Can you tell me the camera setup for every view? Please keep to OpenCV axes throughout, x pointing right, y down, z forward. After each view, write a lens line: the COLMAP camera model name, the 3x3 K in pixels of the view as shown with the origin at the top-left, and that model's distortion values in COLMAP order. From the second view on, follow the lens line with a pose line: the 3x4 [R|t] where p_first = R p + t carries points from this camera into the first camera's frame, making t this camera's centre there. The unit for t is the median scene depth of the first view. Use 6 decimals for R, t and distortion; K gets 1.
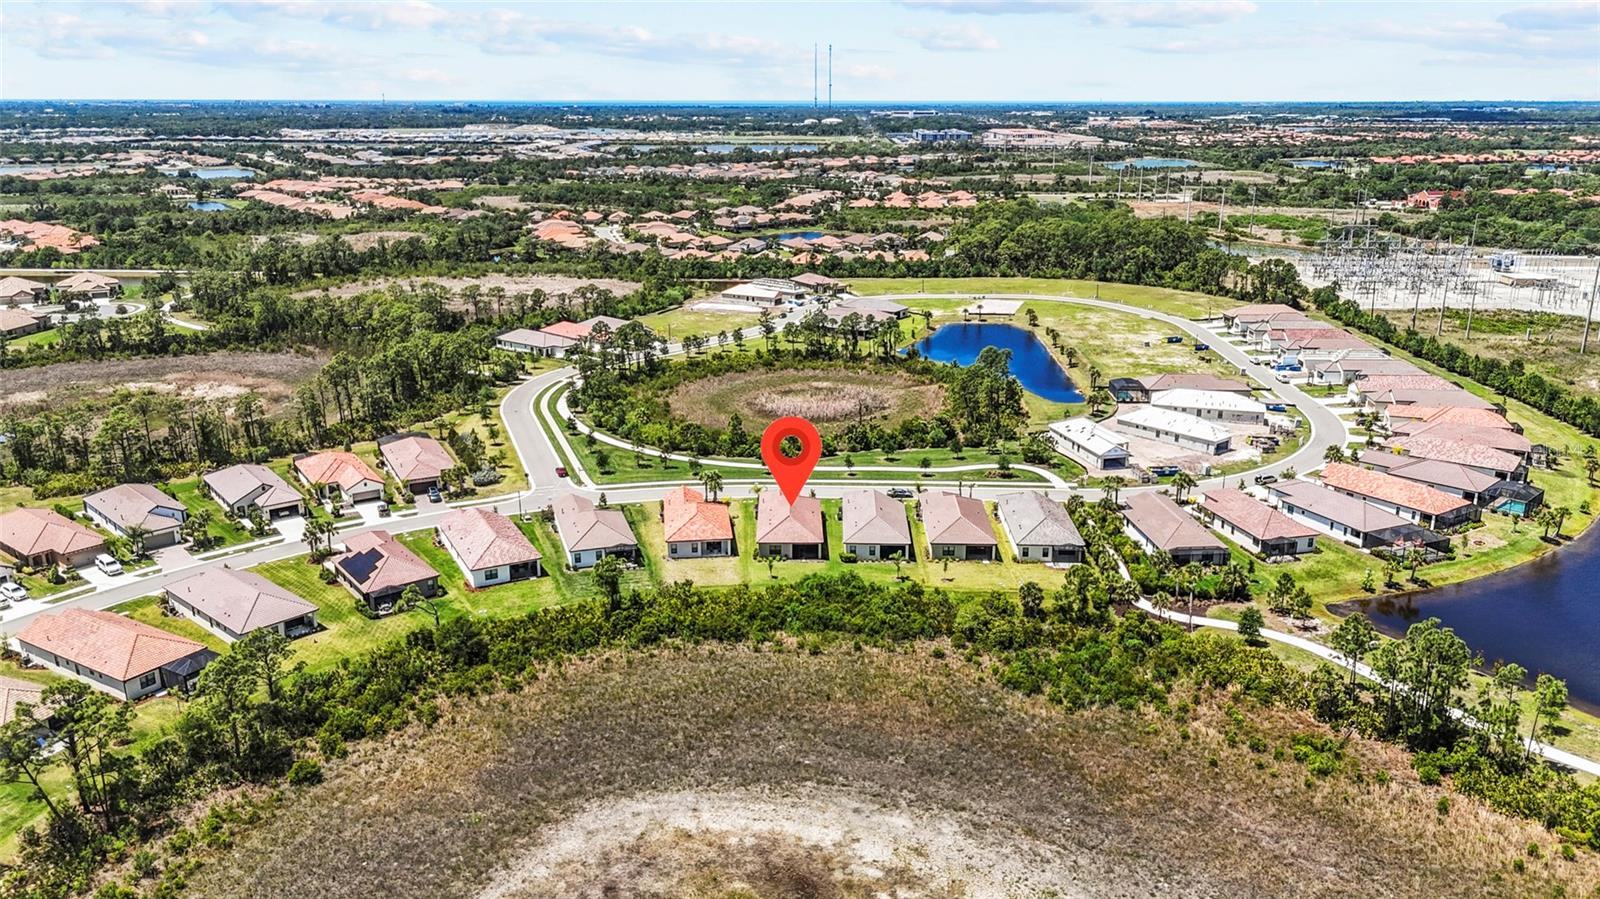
lens RADIAL K [[1173.2, 0, 800.4], [0, 1173.2, 451.3], [0, 0, 1]] dist [0.073856, -0.064211]
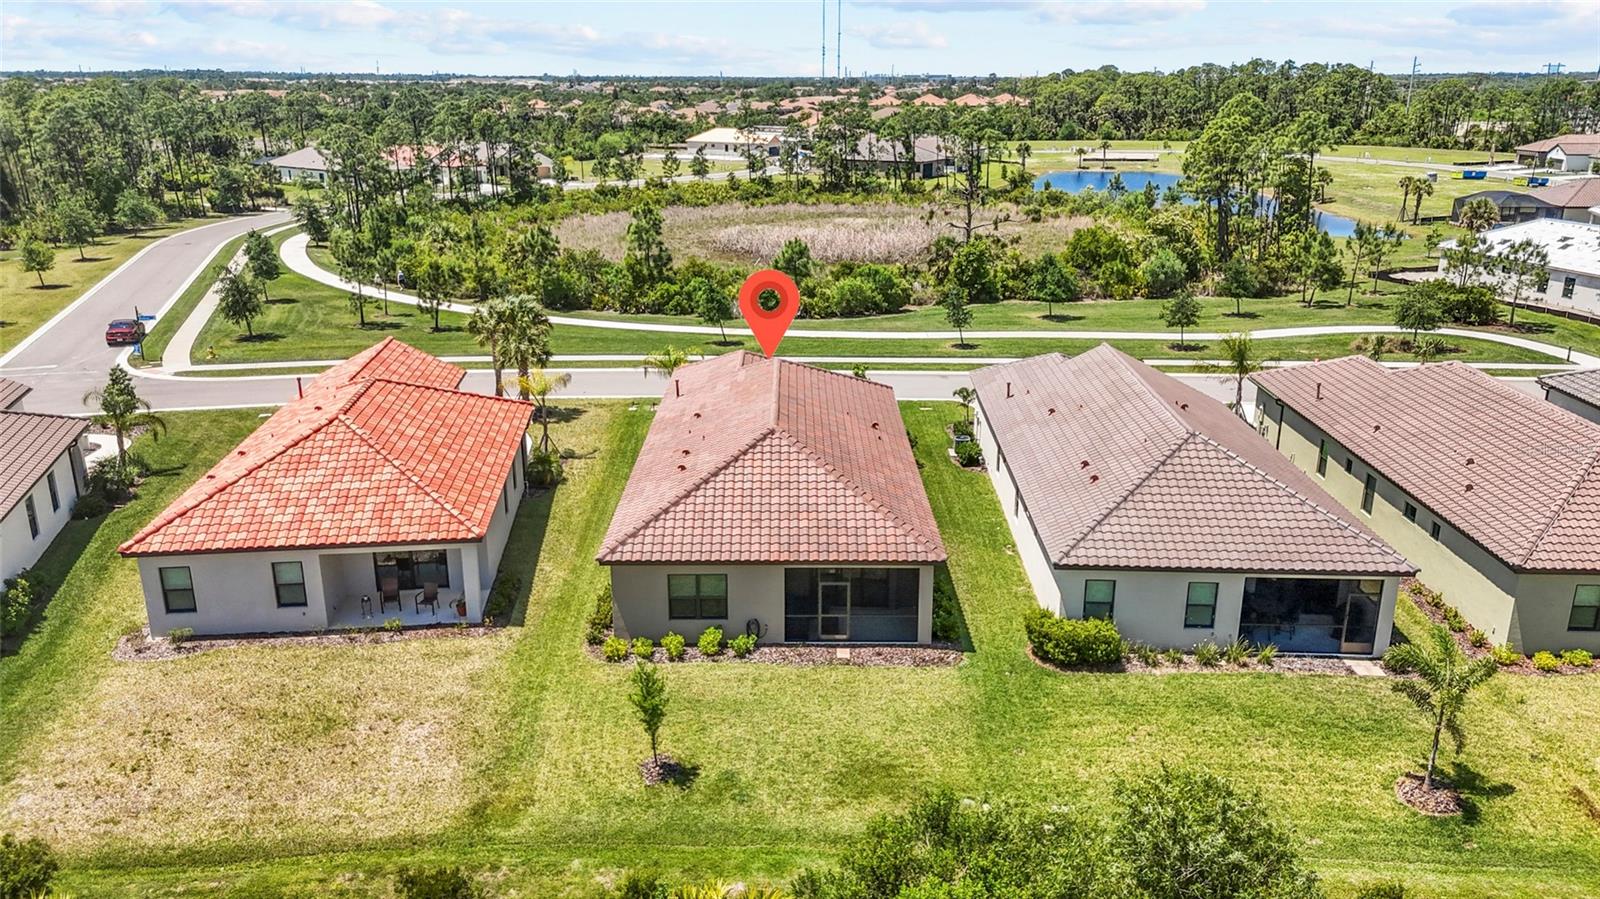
lens RADIAL K [[1173.2, 0, 800.5], [0, 1173.2, 449.6], [0, 0, 1]] dist [0.073856, -0.064211]
pose [[0.999986, 0.002998, -0.004276, -0.002699], [-0.002941, 0.999907, 0.013345, 0.044211], [0.004316, -0.013332, 0.999902, 0.625992]]
